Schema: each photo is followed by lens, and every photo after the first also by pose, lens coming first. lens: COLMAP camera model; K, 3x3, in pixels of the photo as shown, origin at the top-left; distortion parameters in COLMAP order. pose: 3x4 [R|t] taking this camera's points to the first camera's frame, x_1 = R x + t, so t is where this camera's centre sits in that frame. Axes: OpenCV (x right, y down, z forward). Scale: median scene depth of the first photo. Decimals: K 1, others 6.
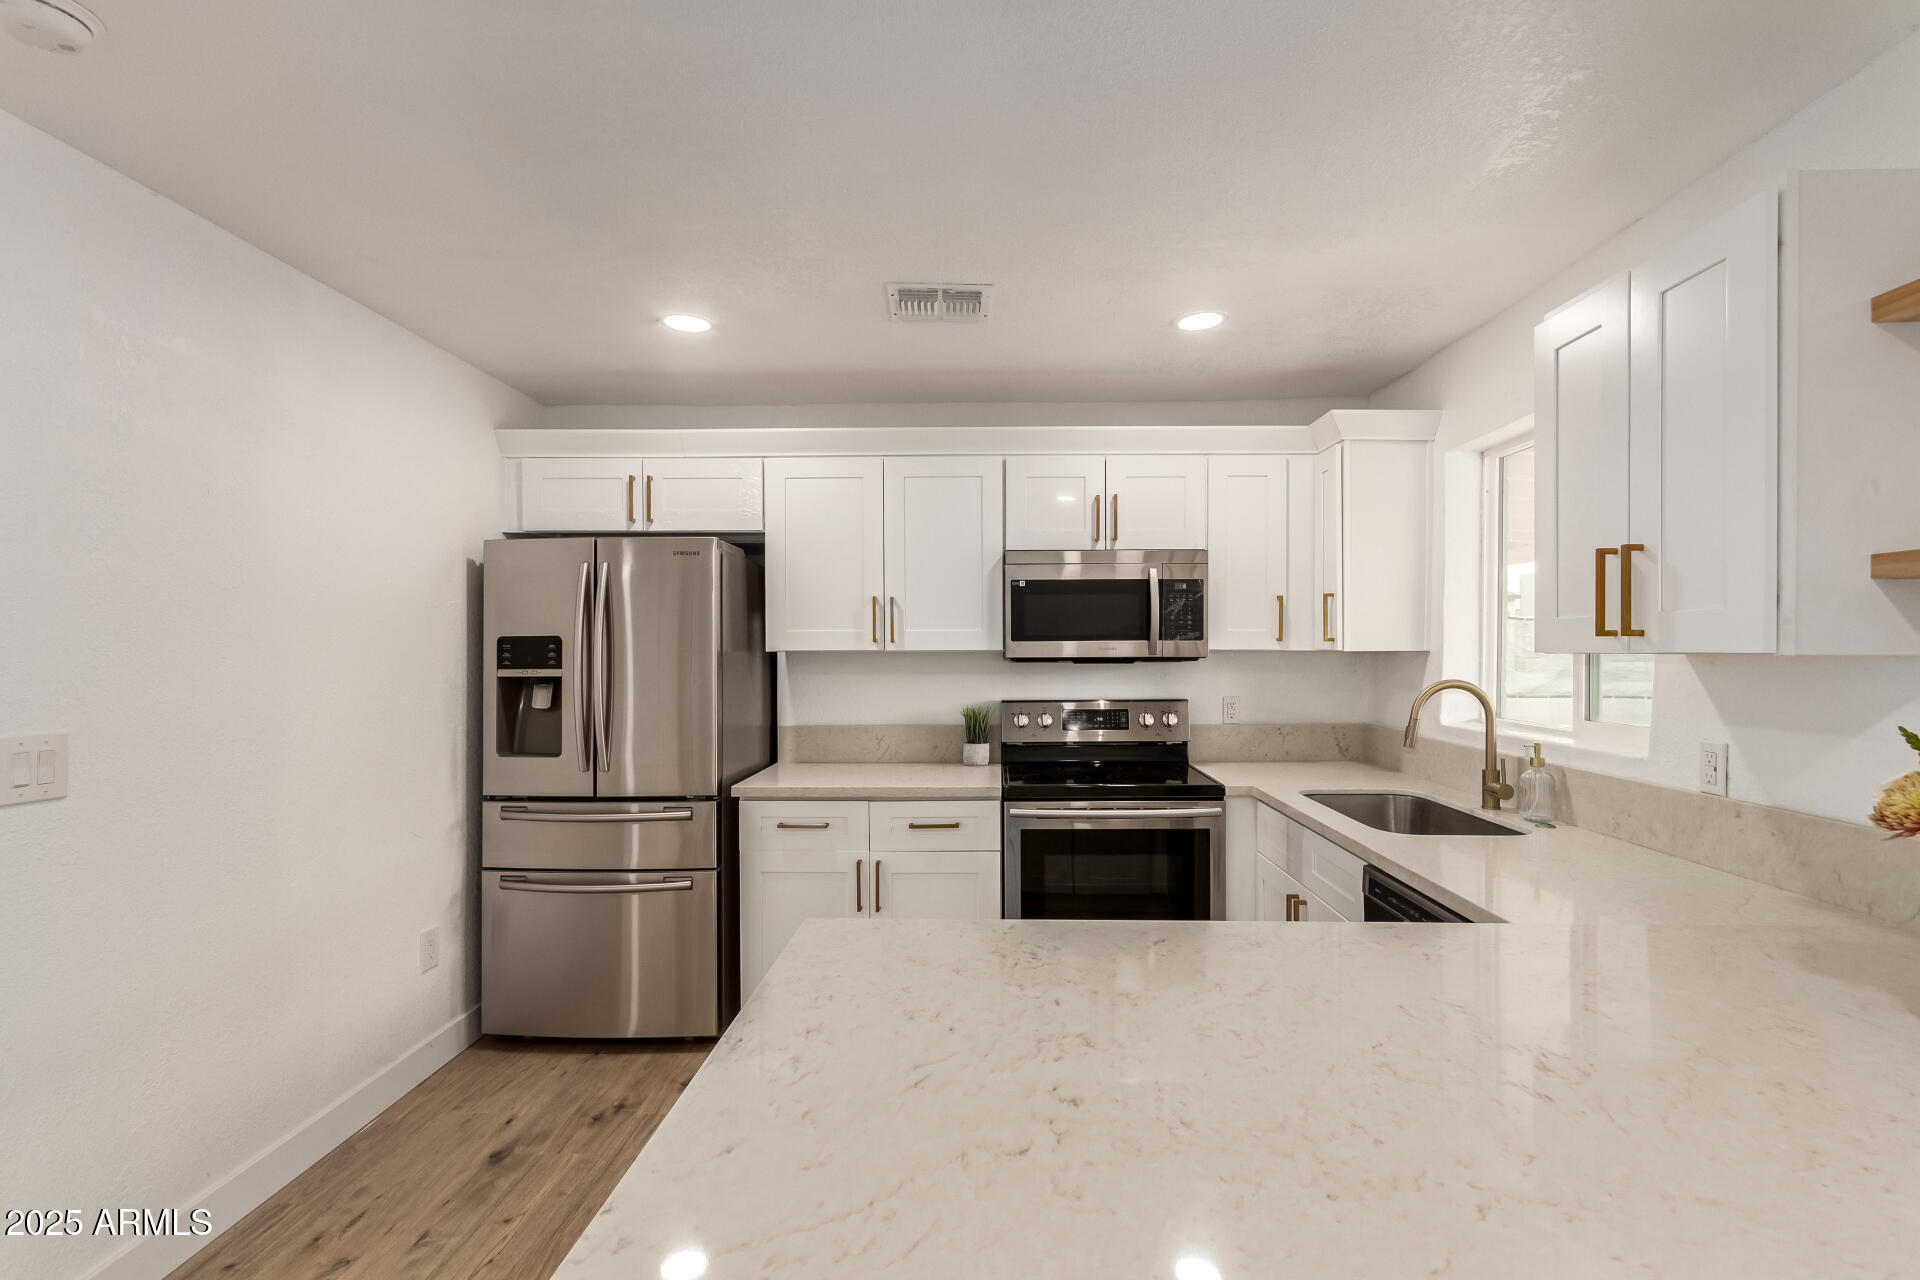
lens RADIAL K [[887.3, 0, 971.6], [0, 887.3, 644.6], [0, 0, 1]] dist [0.001234, 0.001336]
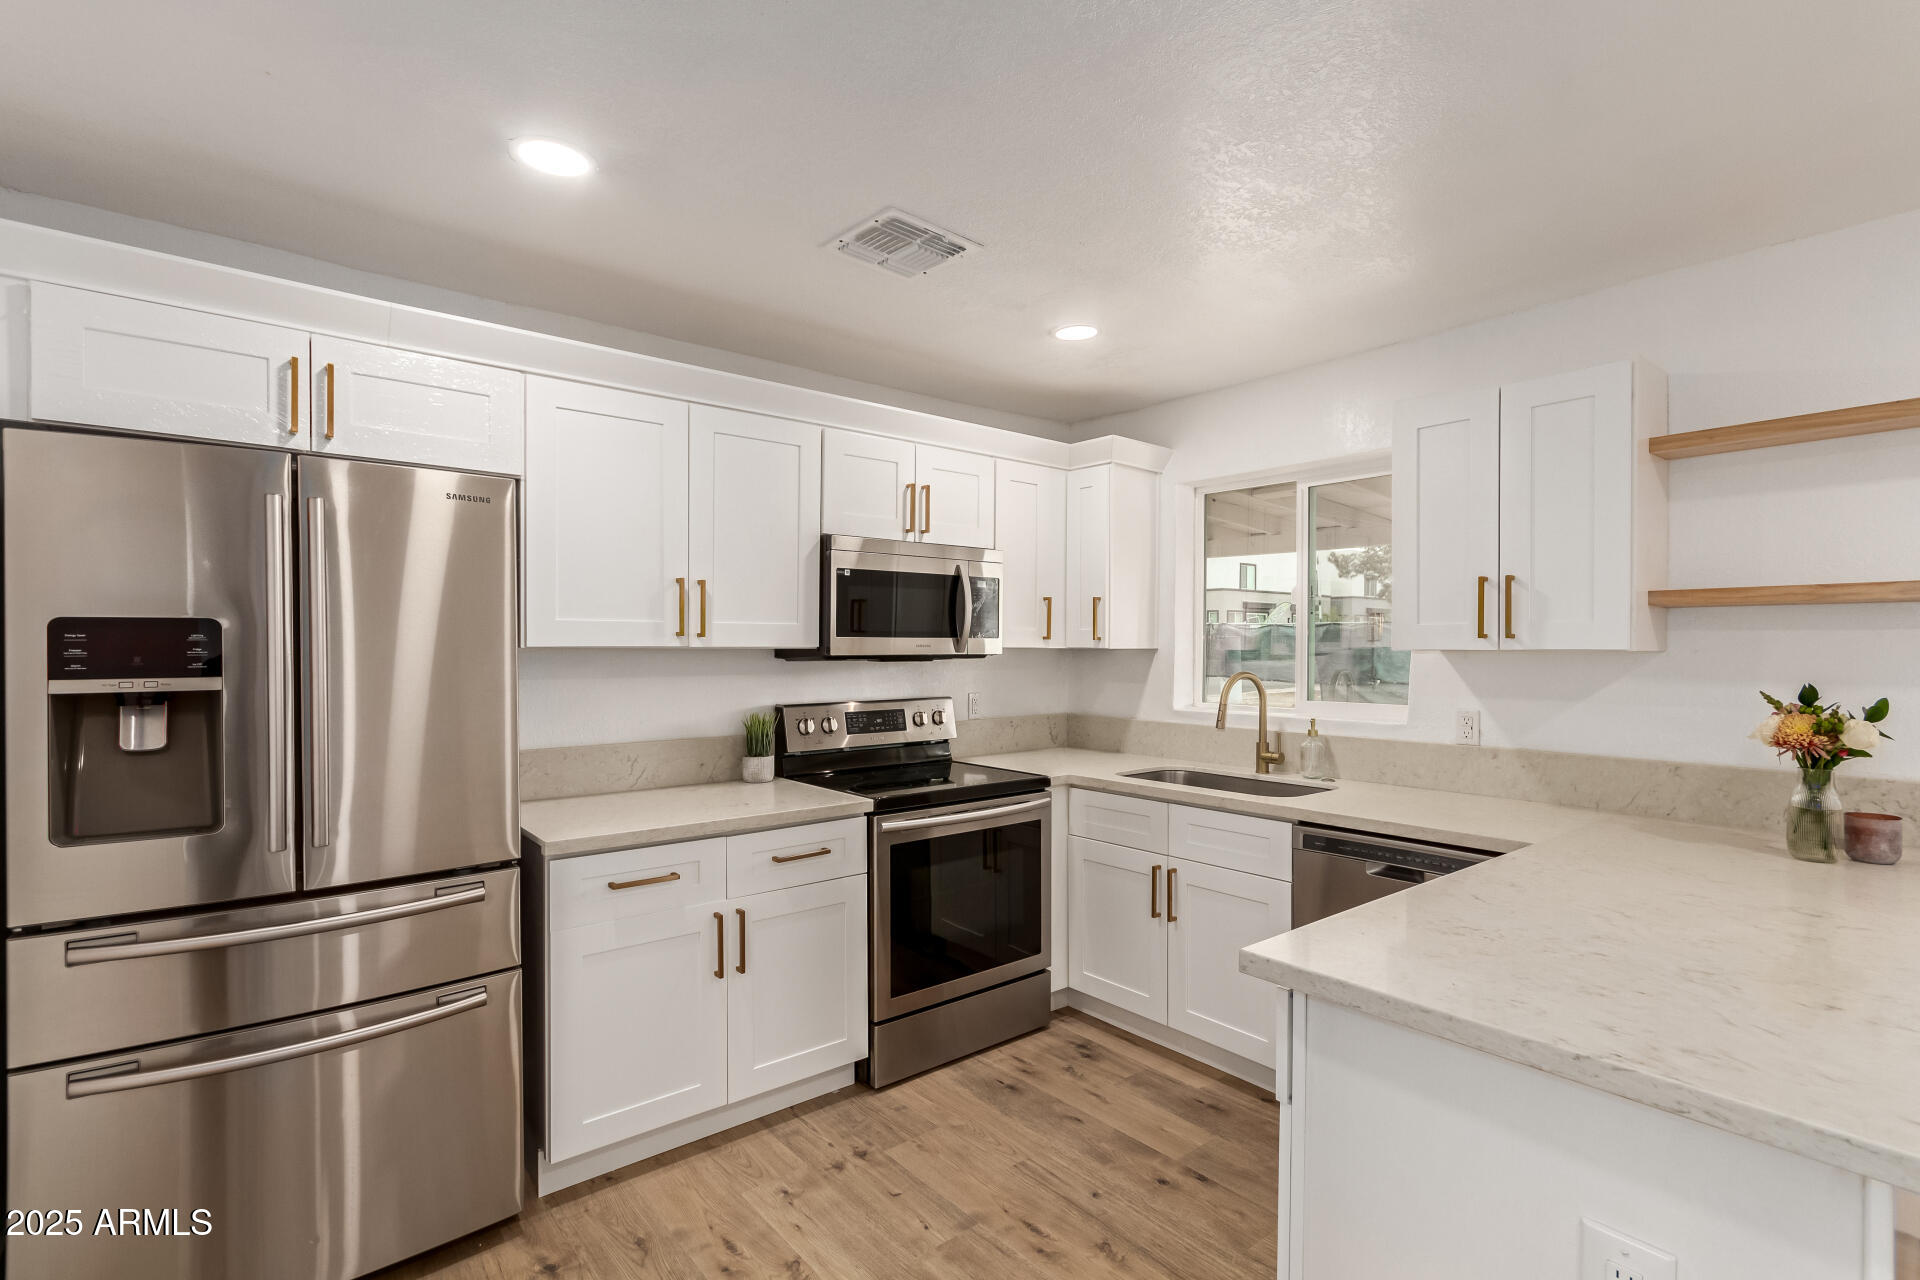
lens RADIAL K [[907.5, 0, 980.5], [0, 907.5, 643.2], [0, 0, 1]] dist [-0.000131, 0.001521]
pose [[0.753602, 0.006133, 0.657302, -0.447230], [-0.006522, 0.999977, -0.001853, 0.003436], [-0.657298, -0.002890, 0.753625, 0.225955]]
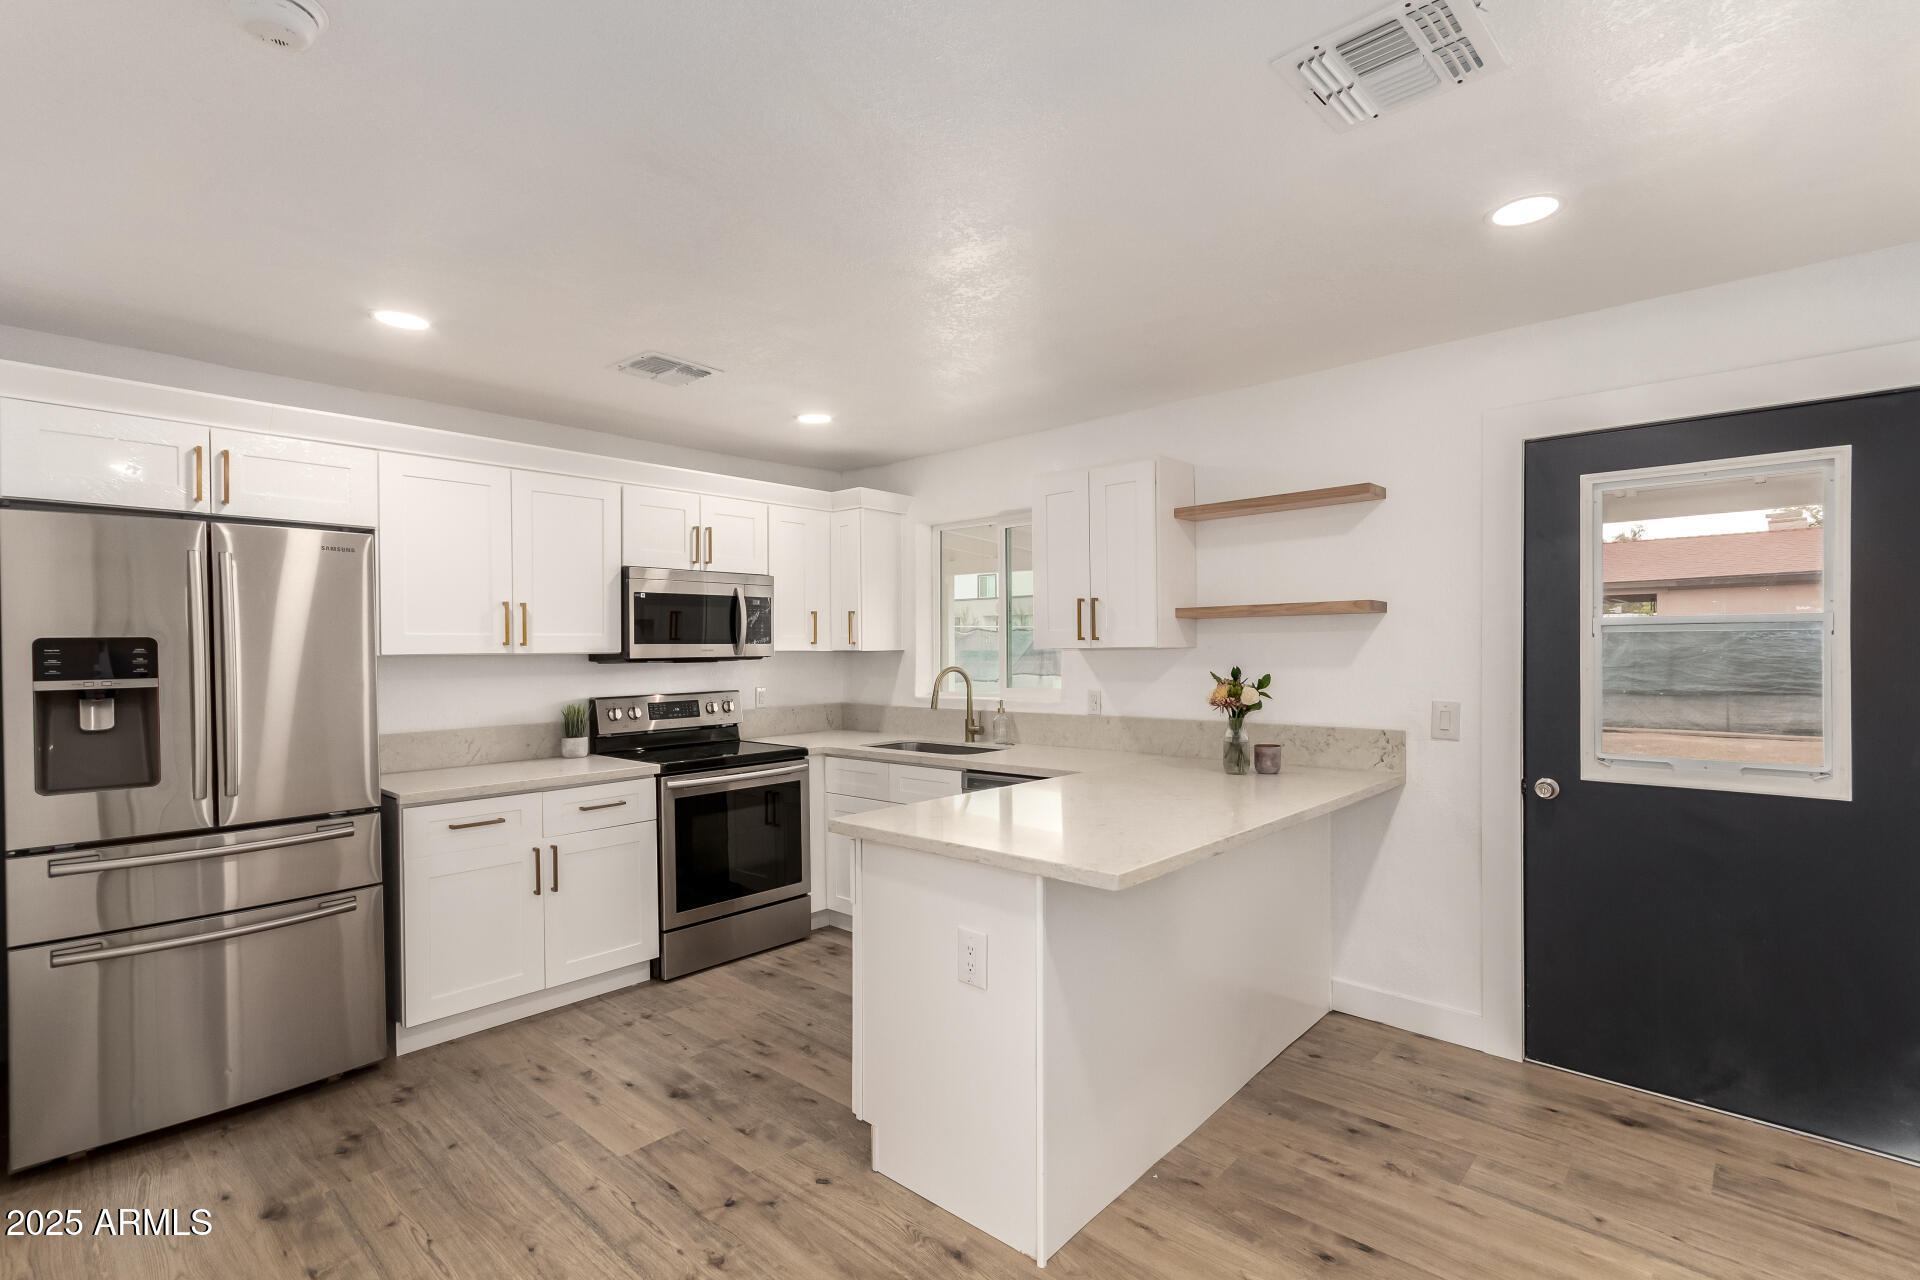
lens RADIAL K [[887.3, 0, 971.6], [0, 887.3, 644.6], [0, 0, 1]] dist [0.001234, 0.001336]
pose [[0.655072, -0.000625, 0.755566, -0.551339], [0.006232, 0.999970, -0.004576, 0.004662], [-0.755541, 0.007706, 0.655056, -0.097046]]
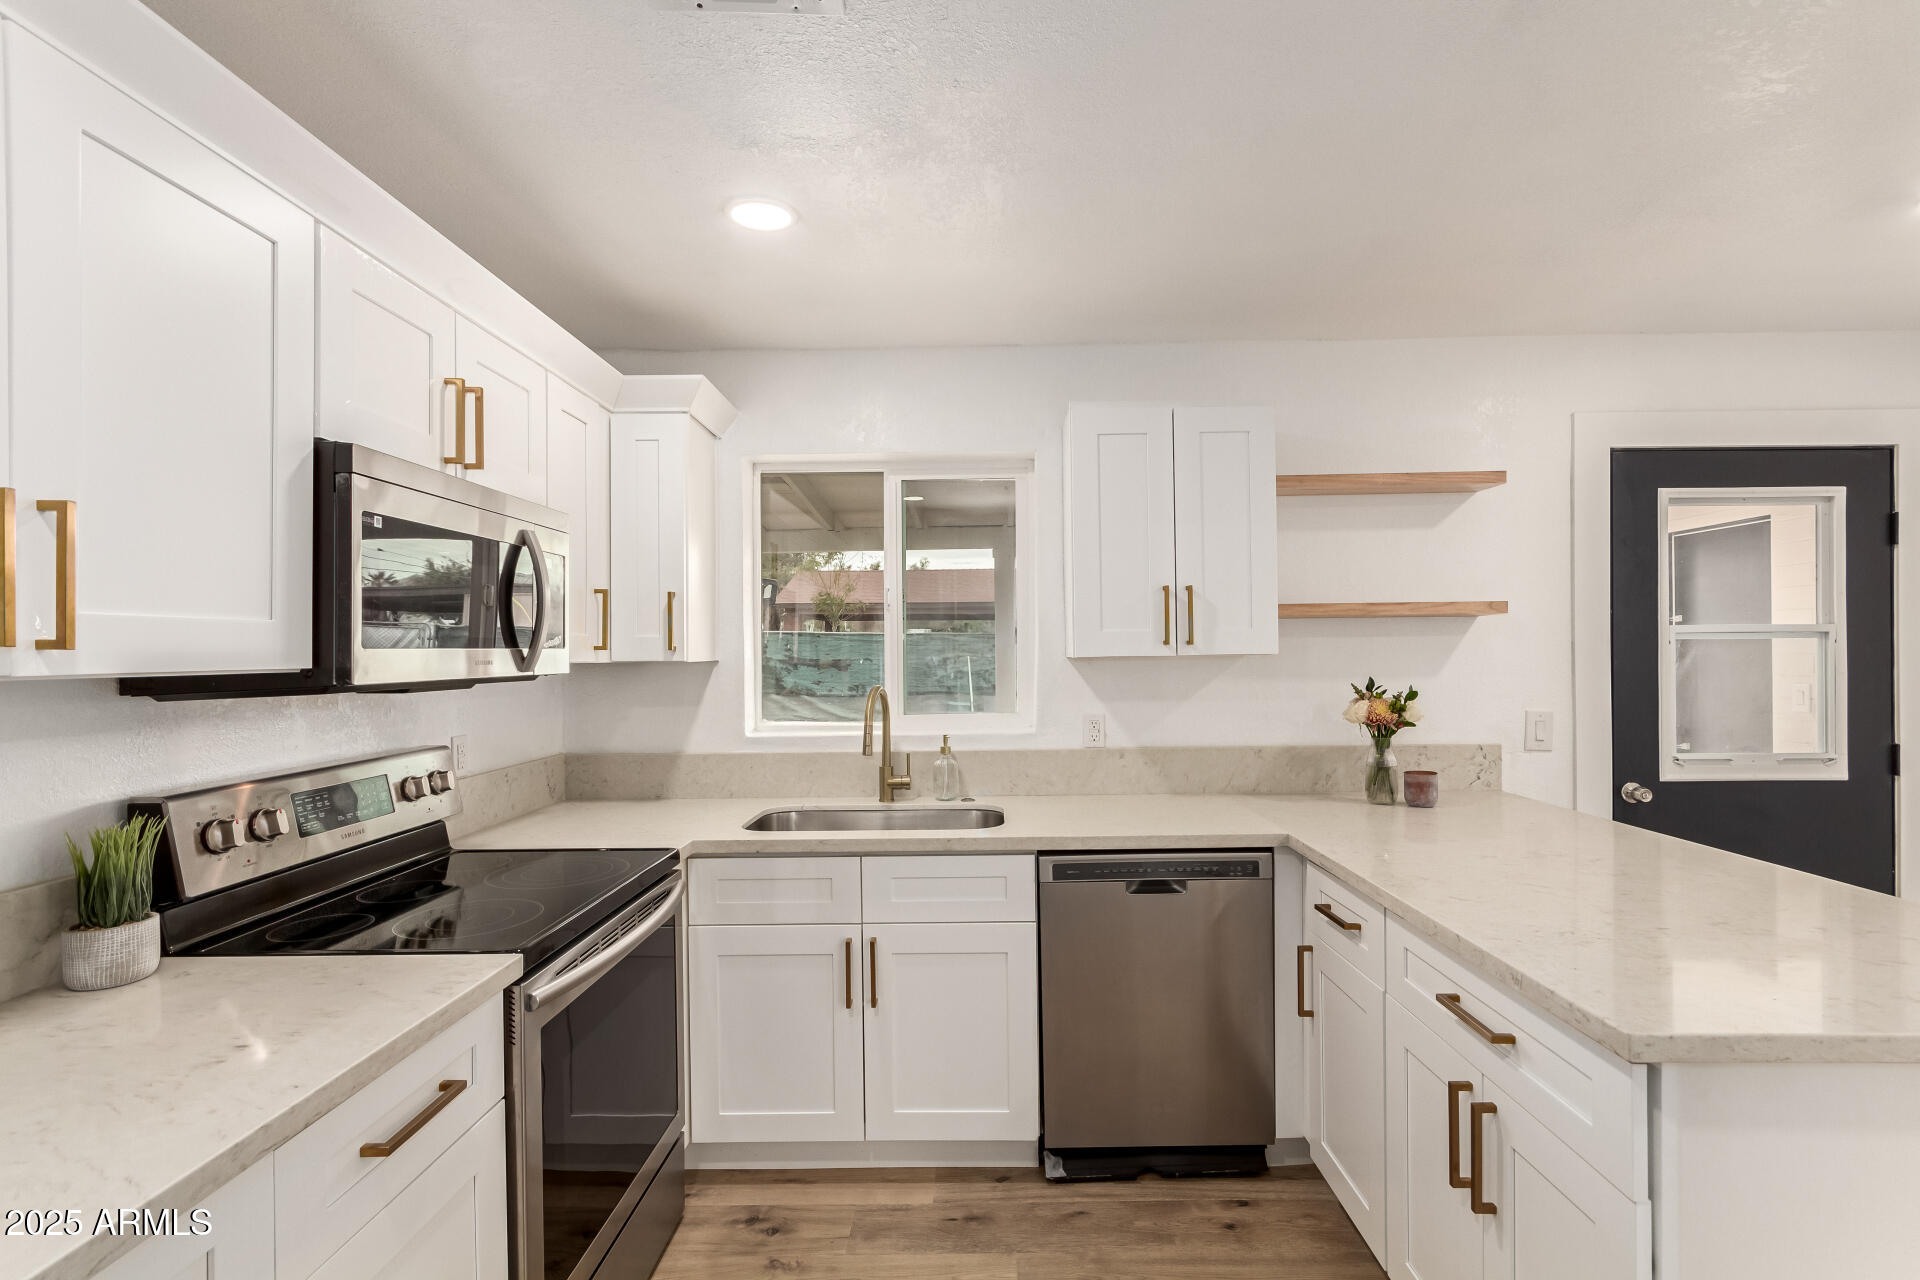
lens RADIAL K [[884.6, 0, 965.3], [0, 884.6, 647.4], [0, 0, 1]] dist [0.001649, 0.000641]
pose [[-0.006753, 0.006827, 0.999954, -0.405163], [0.008034, 0.999945, -0.006773, 0.001270], [-0.999945, 0.007988, -0.006808, 0.710531]]
